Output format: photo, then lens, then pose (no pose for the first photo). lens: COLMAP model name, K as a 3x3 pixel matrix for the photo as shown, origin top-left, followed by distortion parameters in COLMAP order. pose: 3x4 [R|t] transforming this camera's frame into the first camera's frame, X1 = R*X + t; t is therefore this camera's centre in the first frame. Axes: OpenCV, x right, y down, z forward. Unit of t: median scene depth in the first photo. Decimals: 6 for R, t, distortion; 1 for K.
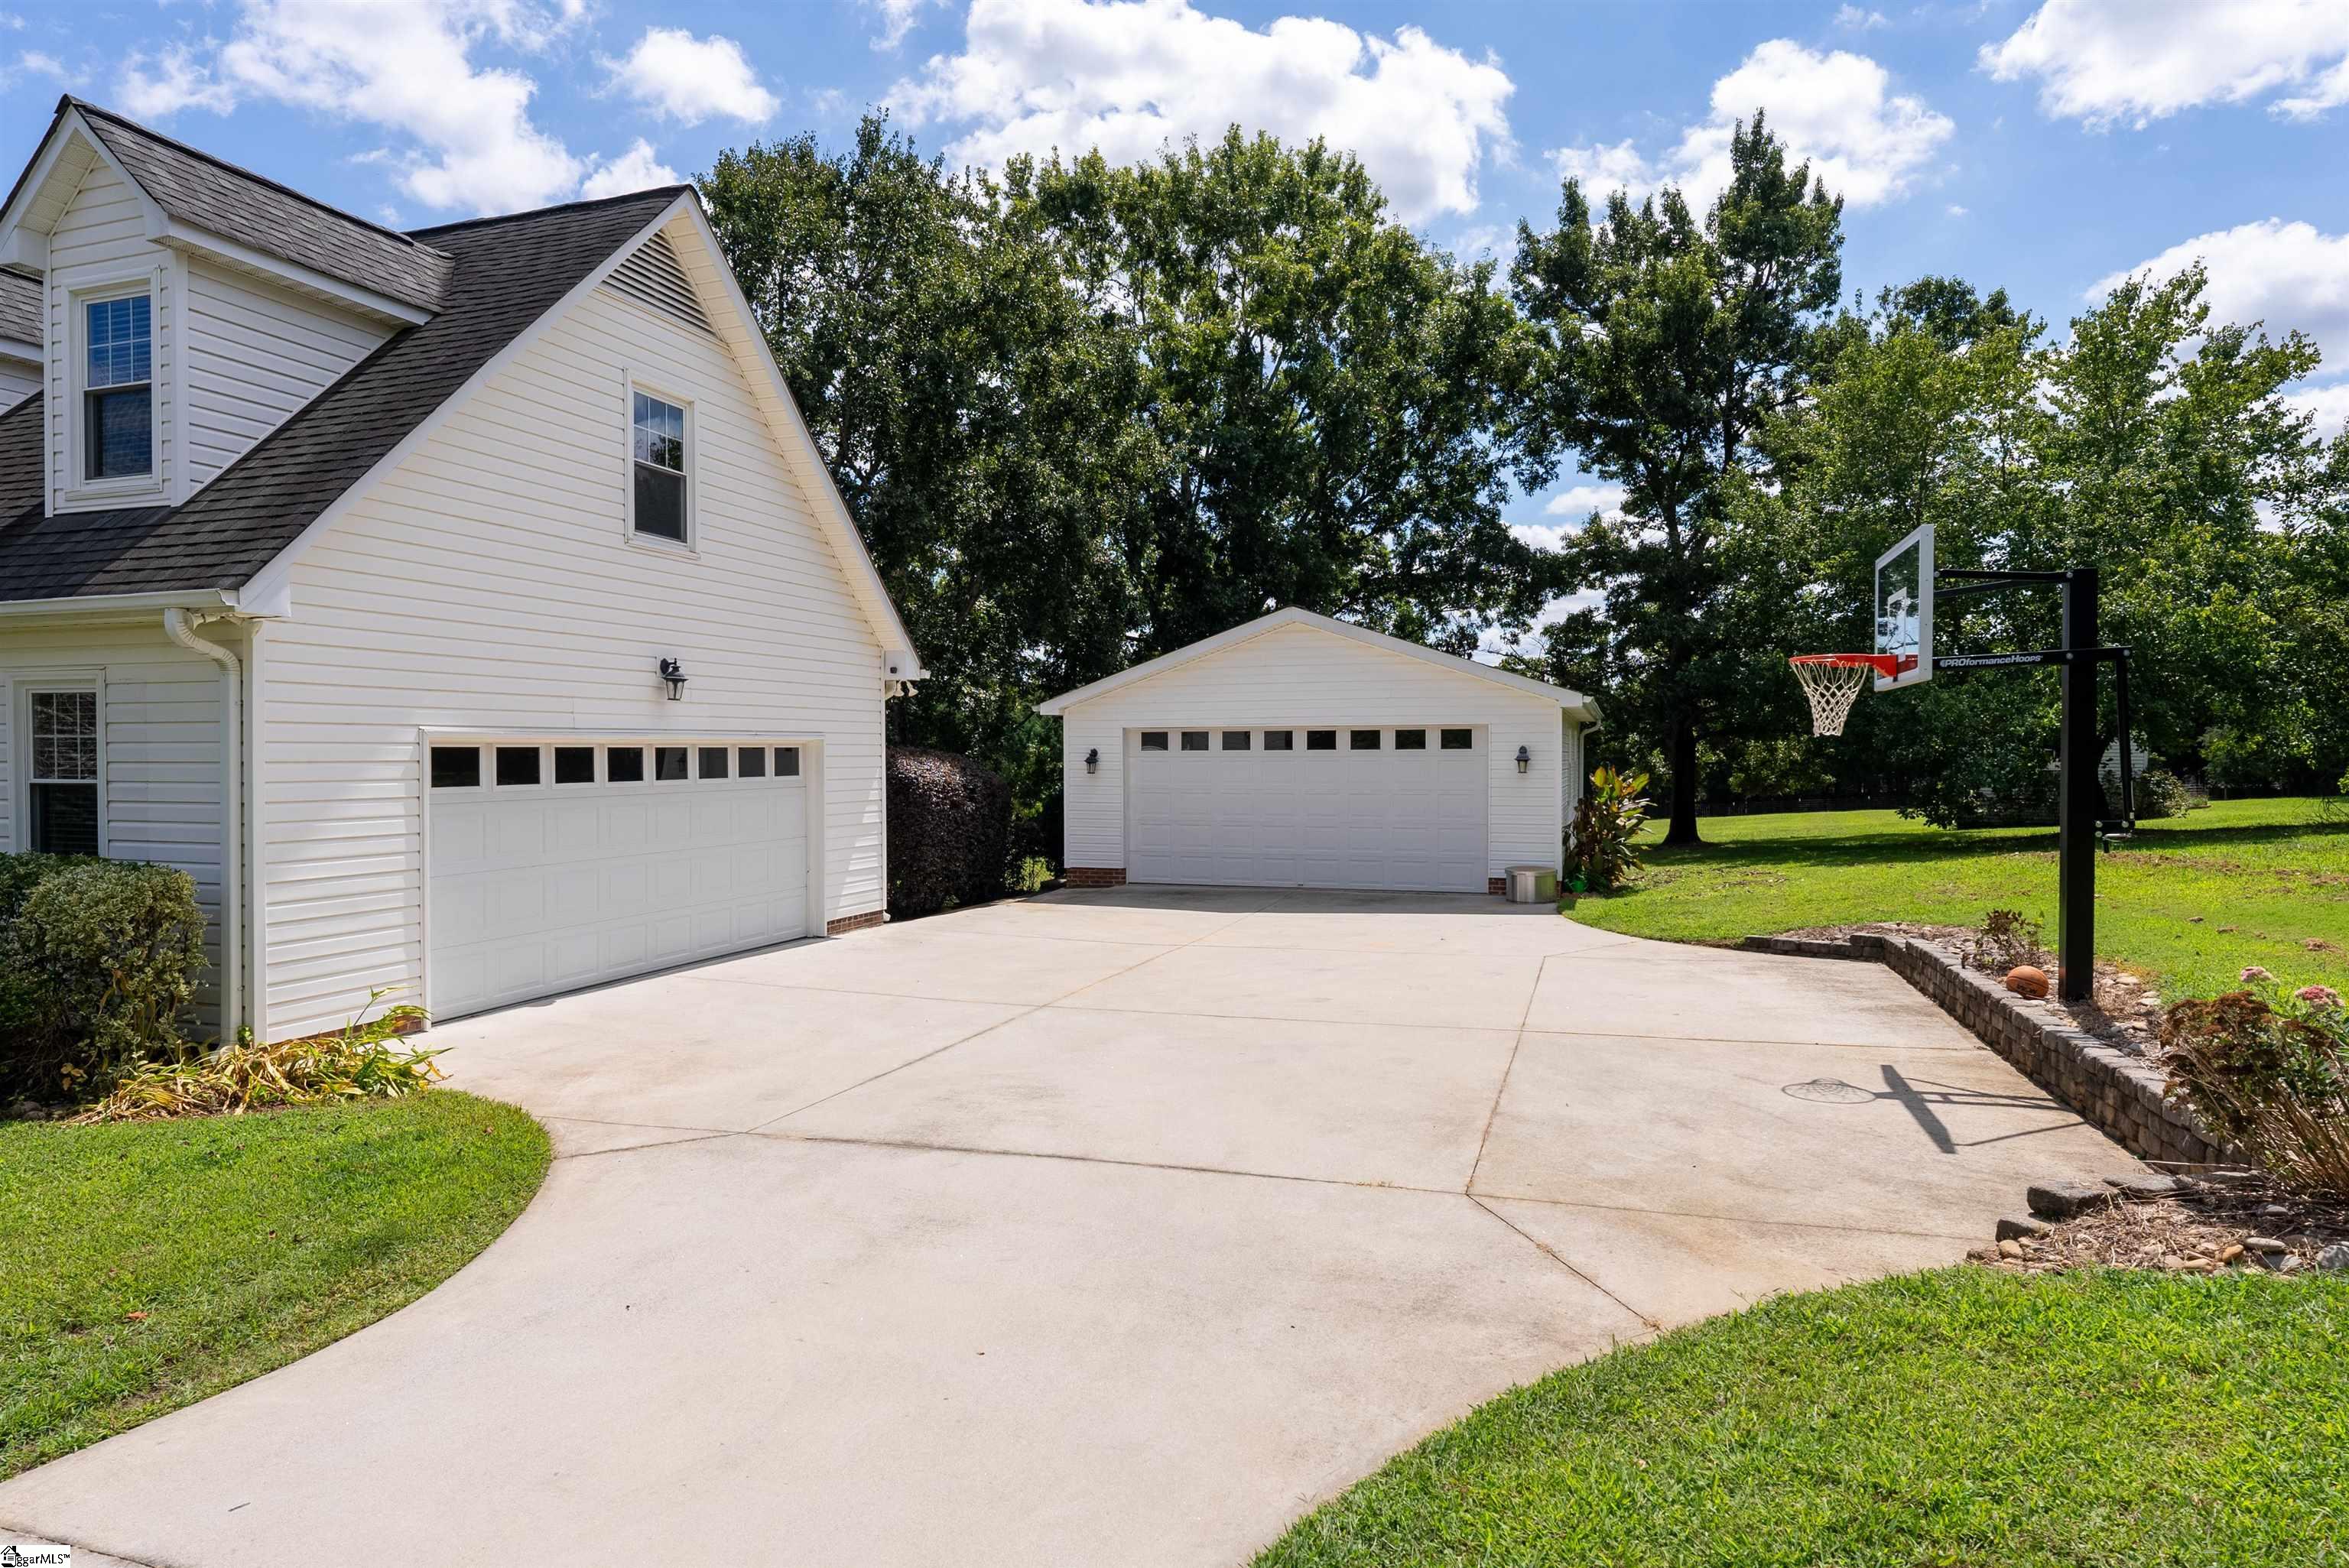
lens RADIAL K [[1335.6, 0, 1174.5], [0, 1335.6, 784.0], [0, 0, 1]] dist [-0.012329, -0.001493]
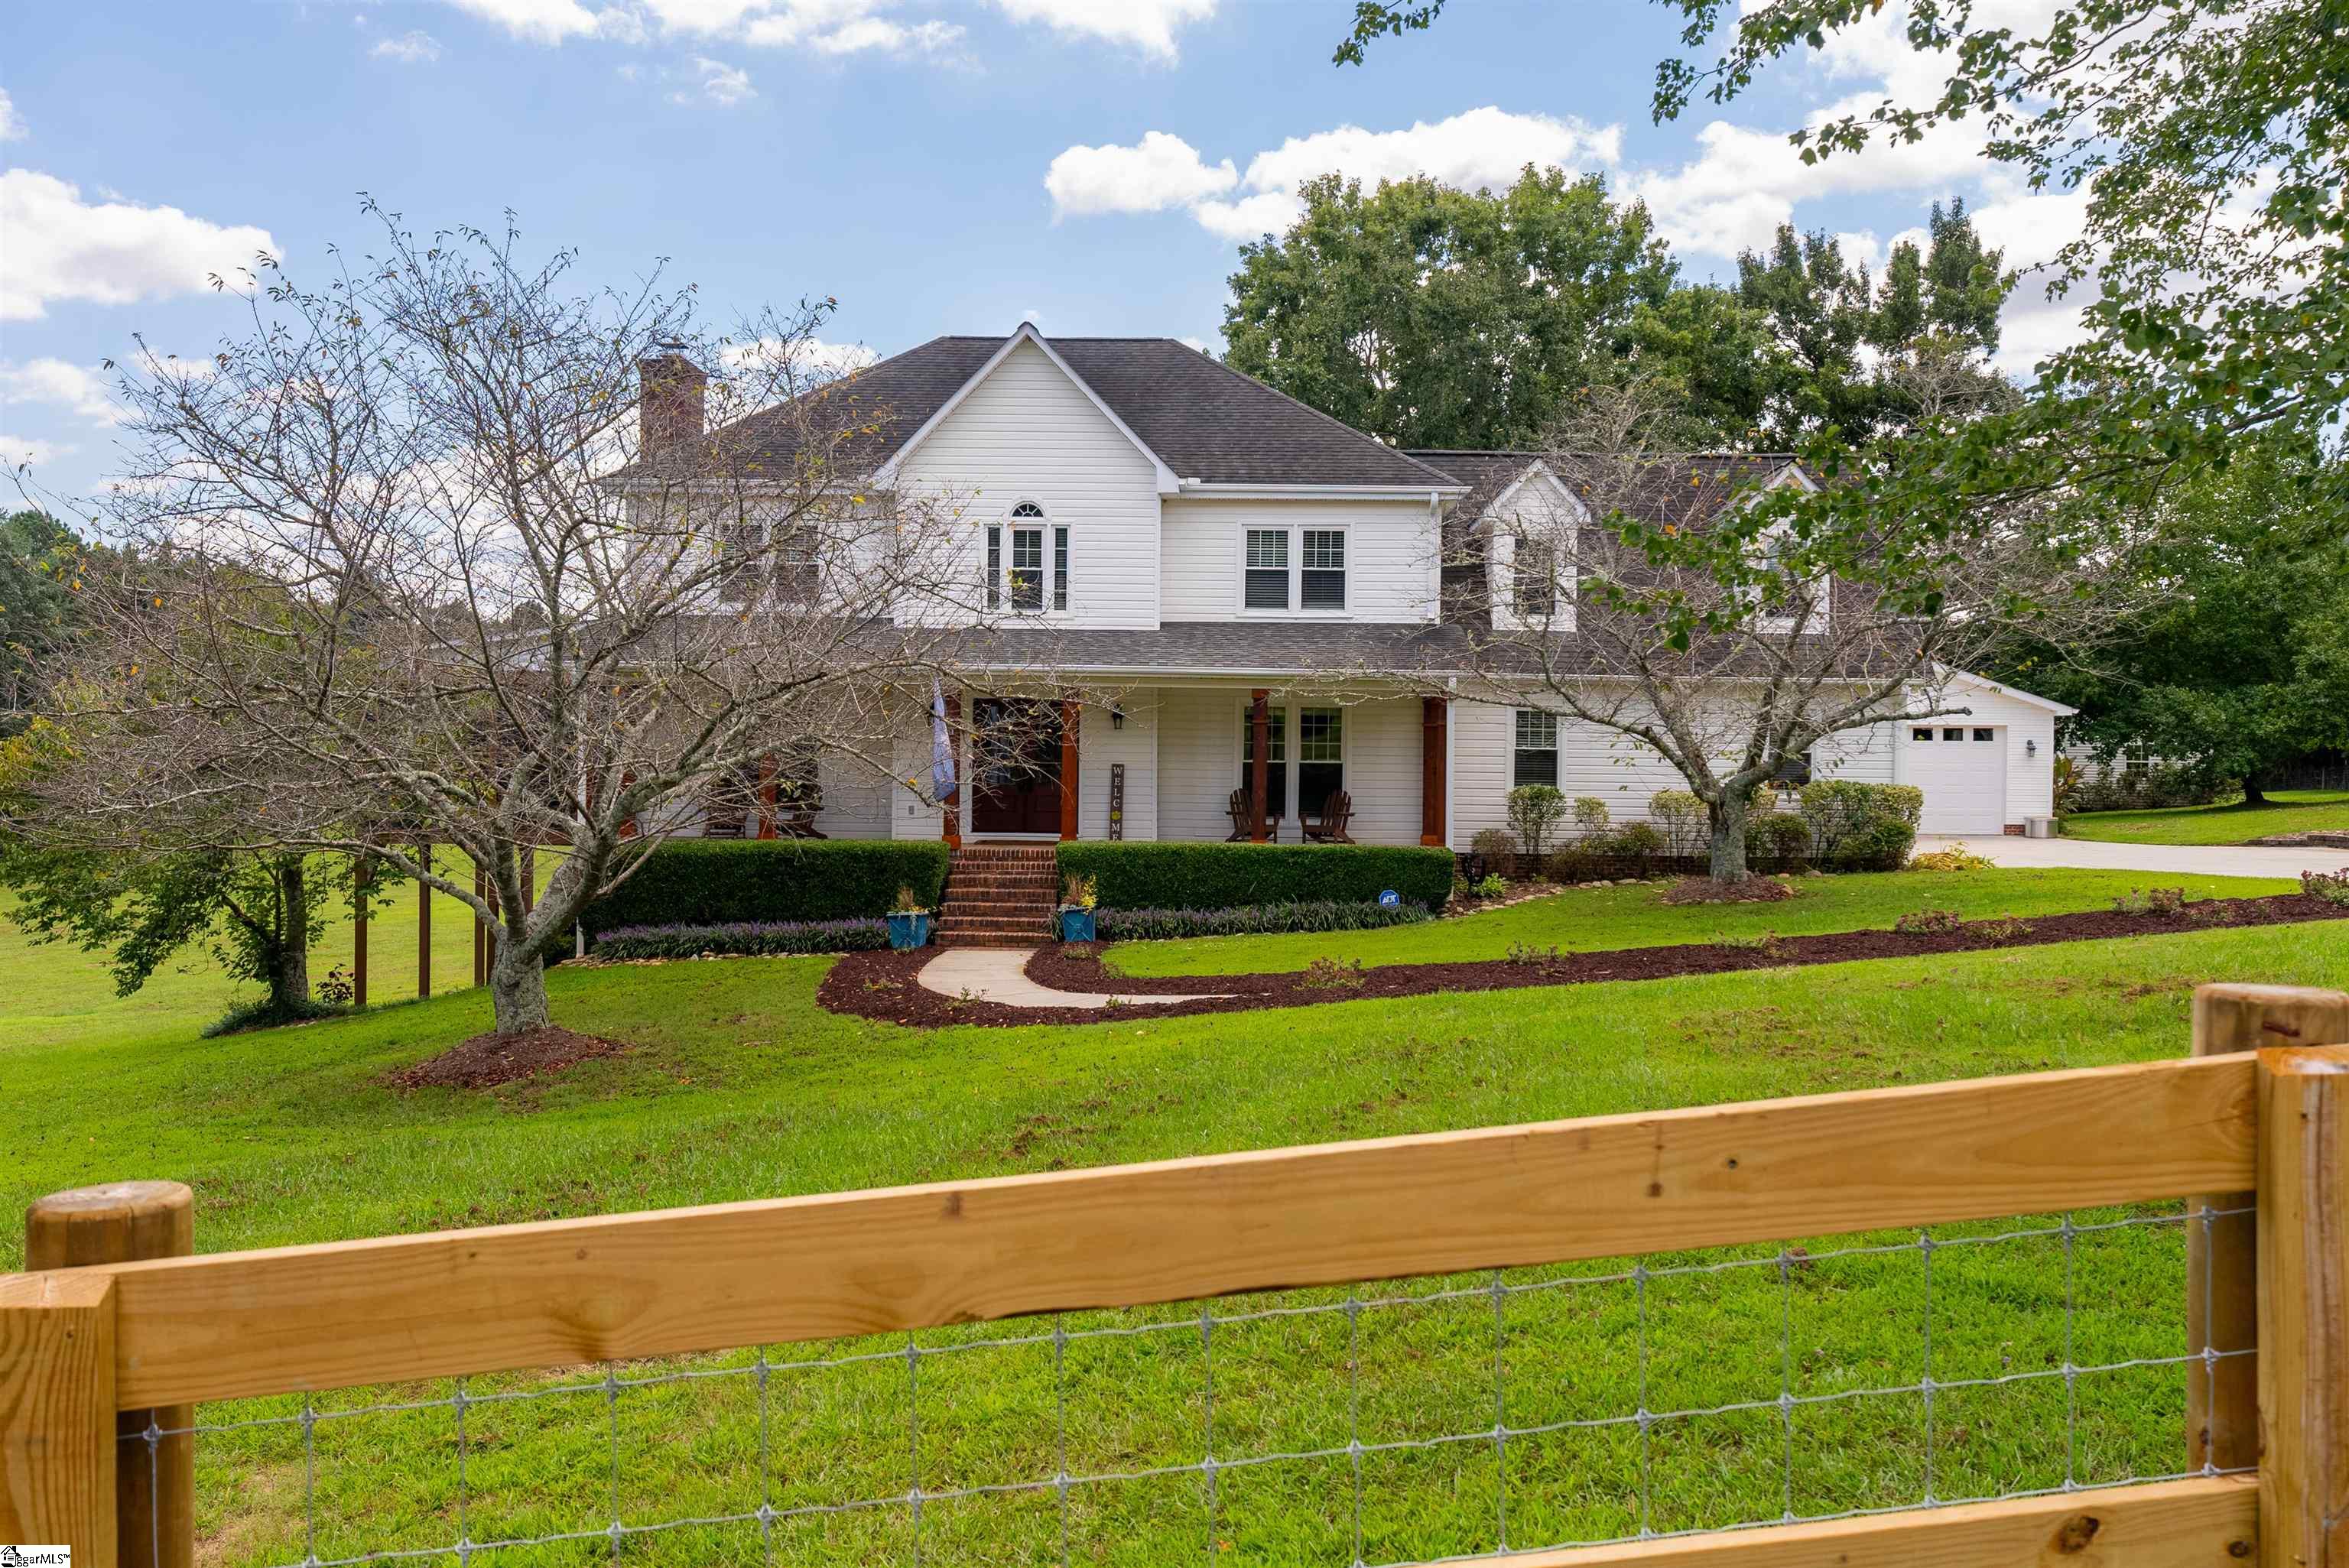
lens RADIAL K [[2057.3, 0, 1174.5], [0, 2057.3, 784.0], [0, 0, 1]] dist [-0.007305, -0.001621]
pose [[0.959933, 0.005200, 0.280182, -0.801256], [-0.005704, 0.999983, 0.000985, 0.015558], [-0.280172, -0.002544, 0.959946, -0.601622]]
